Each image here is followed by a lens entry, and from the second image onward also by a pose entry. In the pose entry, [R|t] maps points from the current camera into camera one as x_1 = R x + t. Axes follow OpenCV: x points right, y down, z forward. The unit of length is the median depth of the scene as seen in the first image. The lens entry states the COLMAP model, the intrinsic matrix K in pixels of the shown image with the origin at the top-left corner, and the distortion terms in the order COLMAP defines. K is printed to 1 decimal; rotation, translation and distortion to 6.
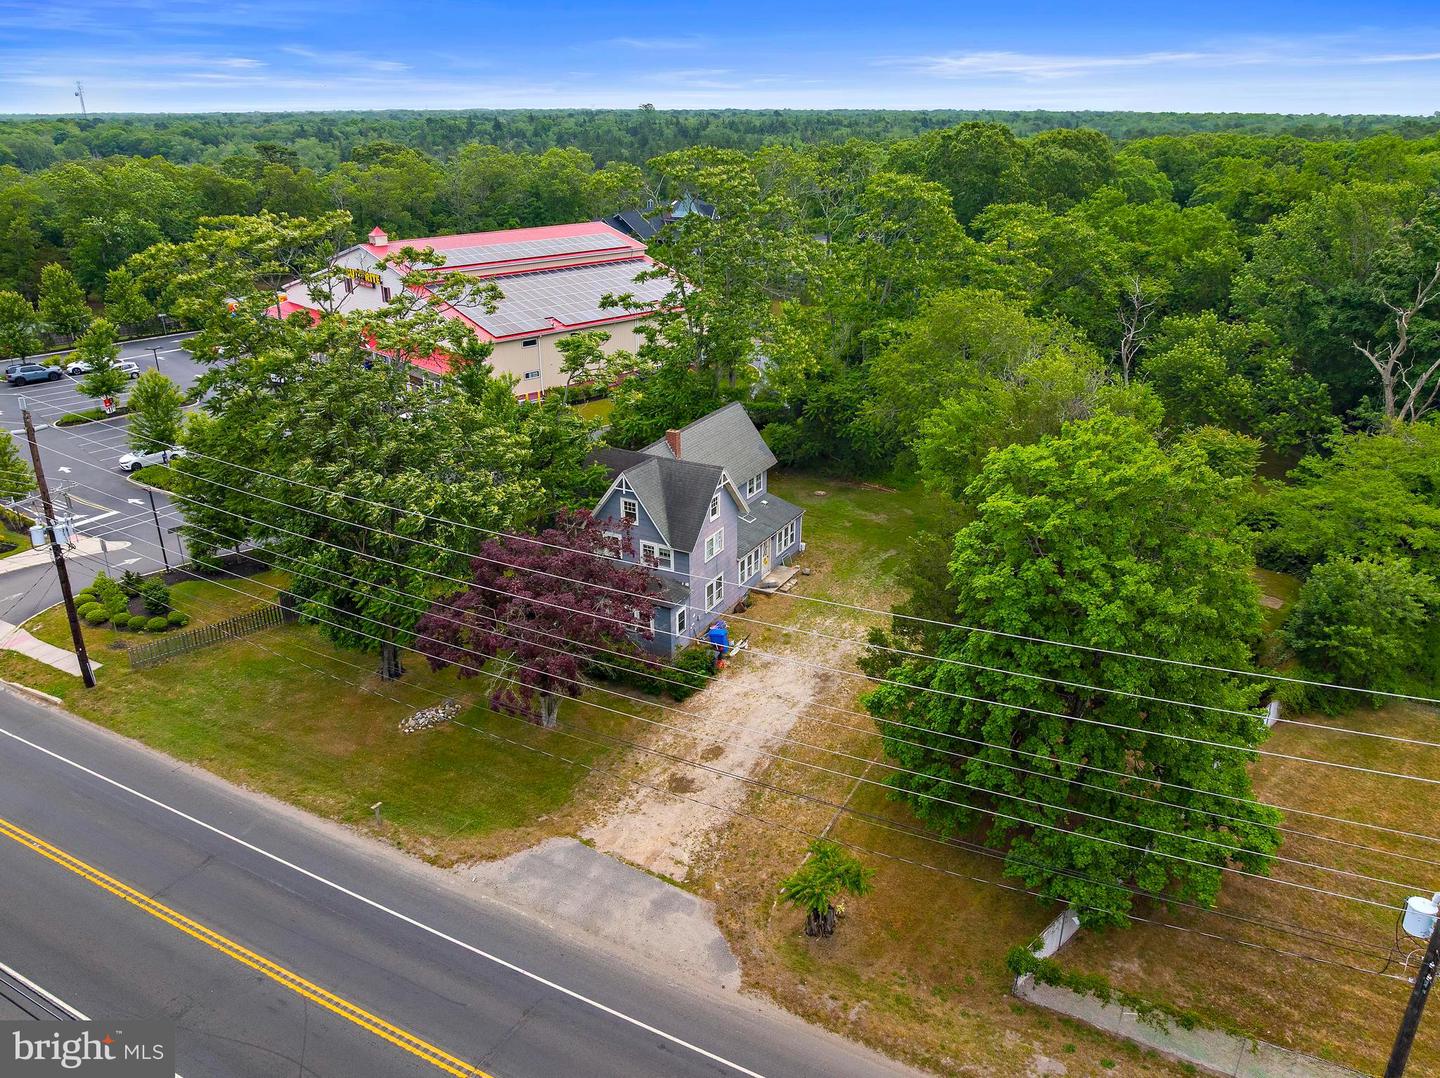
lens RADIAL K [[1025.2, 0, 720.0], [0, 1025.2, 539.0], [0, 0, 1]] dist [-0.044944, 0.001614]
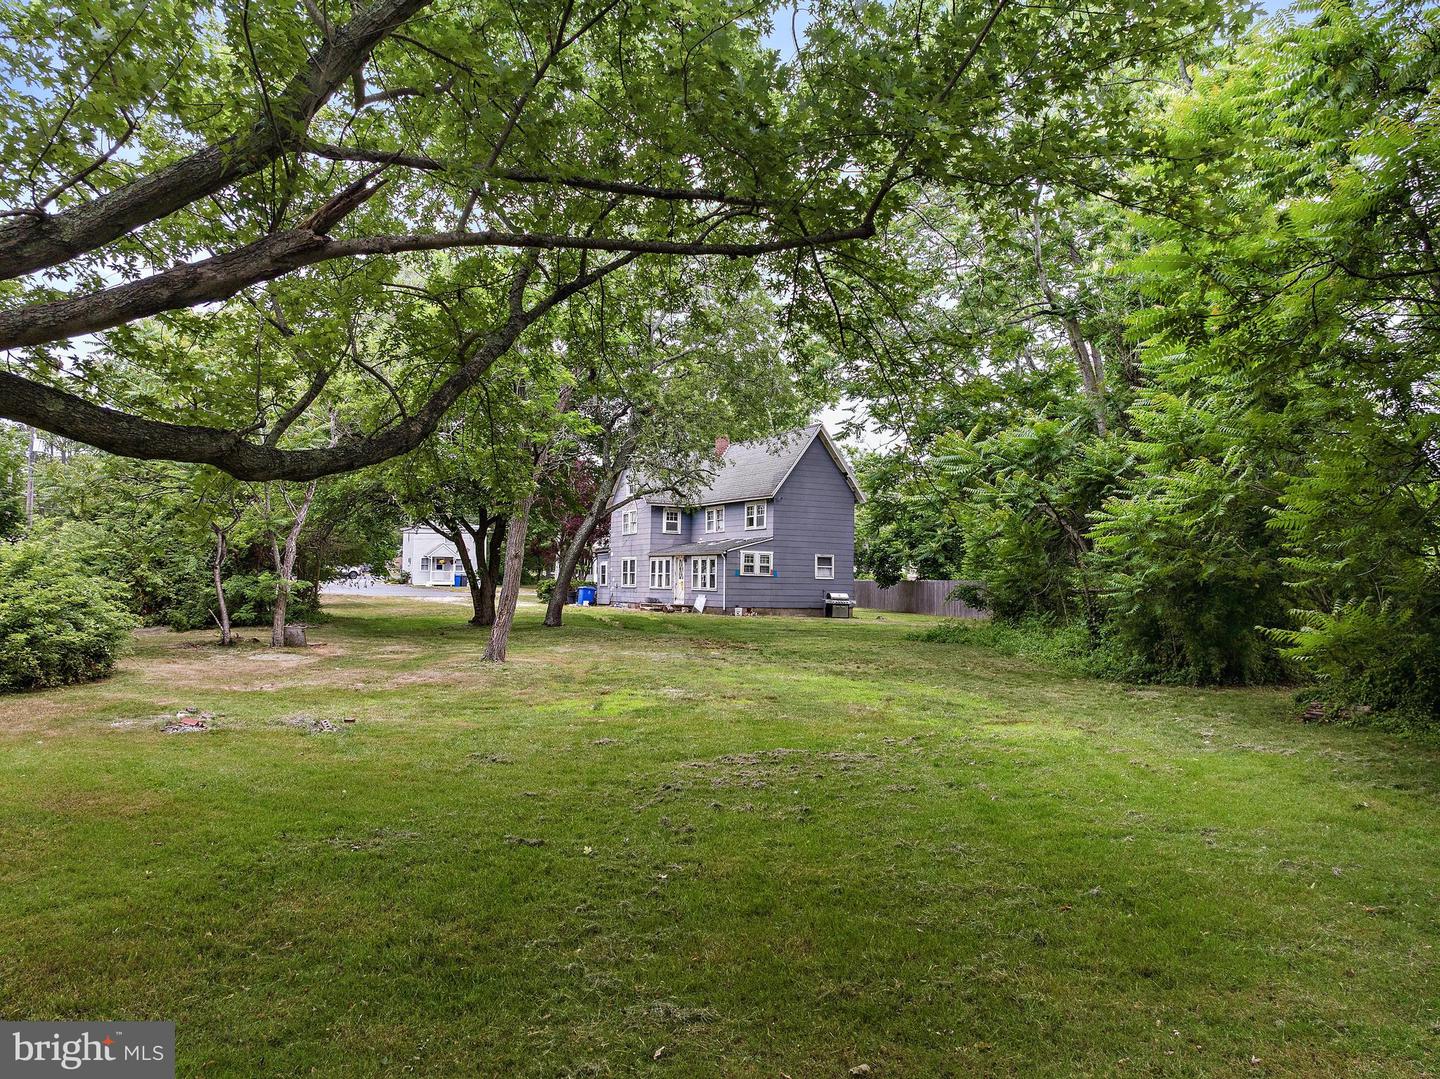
lens RADIAL K [[1012.5, 0, 720.5], [0, 1012.5, 544.5], [0, 0, 1]] dist [0.003446, 0.000507]
pose [[-0.535107, -0.040300, -0.843823, 0.917394], [-0.340709, 0.924317, 0.171915, -0.205373], [0.773032, 0.379491, -0.508339, 1.793389]]
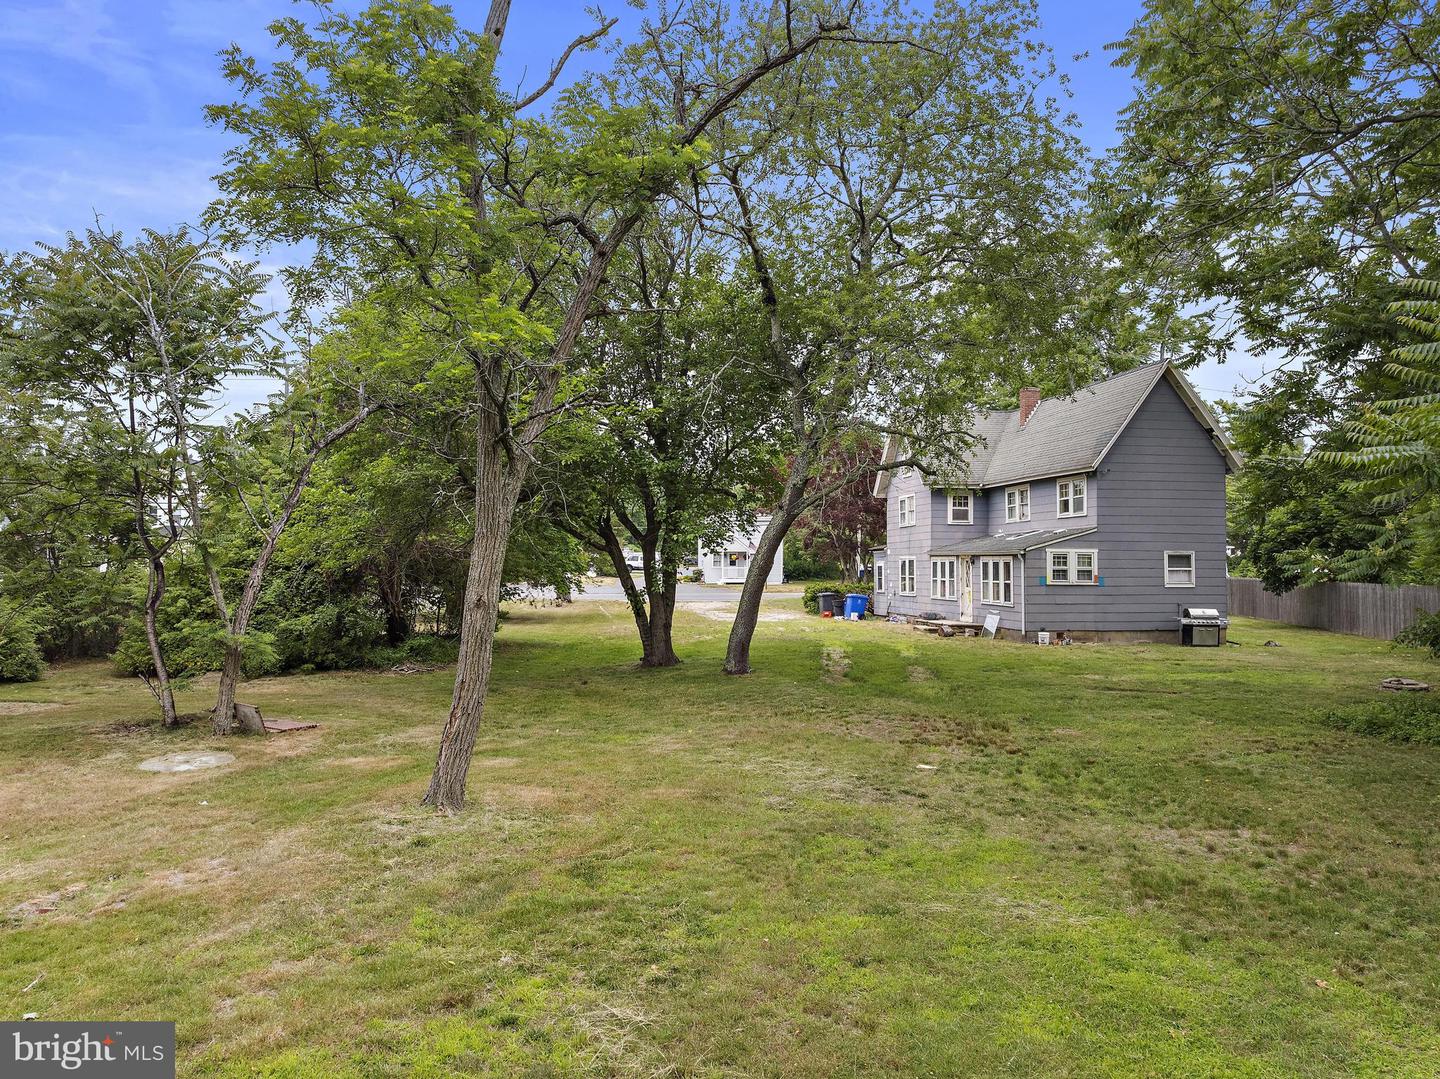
lens RADIAL K [[1025.2, 0, 720.0], [0, 1025.2, 539.5], [0, 0, 1]] dist [-0.044944, 0.001614]
pose [[-0.788525, -0.015763, -0.614801, 0.675657], [-0.239112, 0.928878, 0.282862, -0.185008], [0.566616, 0.370050, -0.736213, 1.690553]]
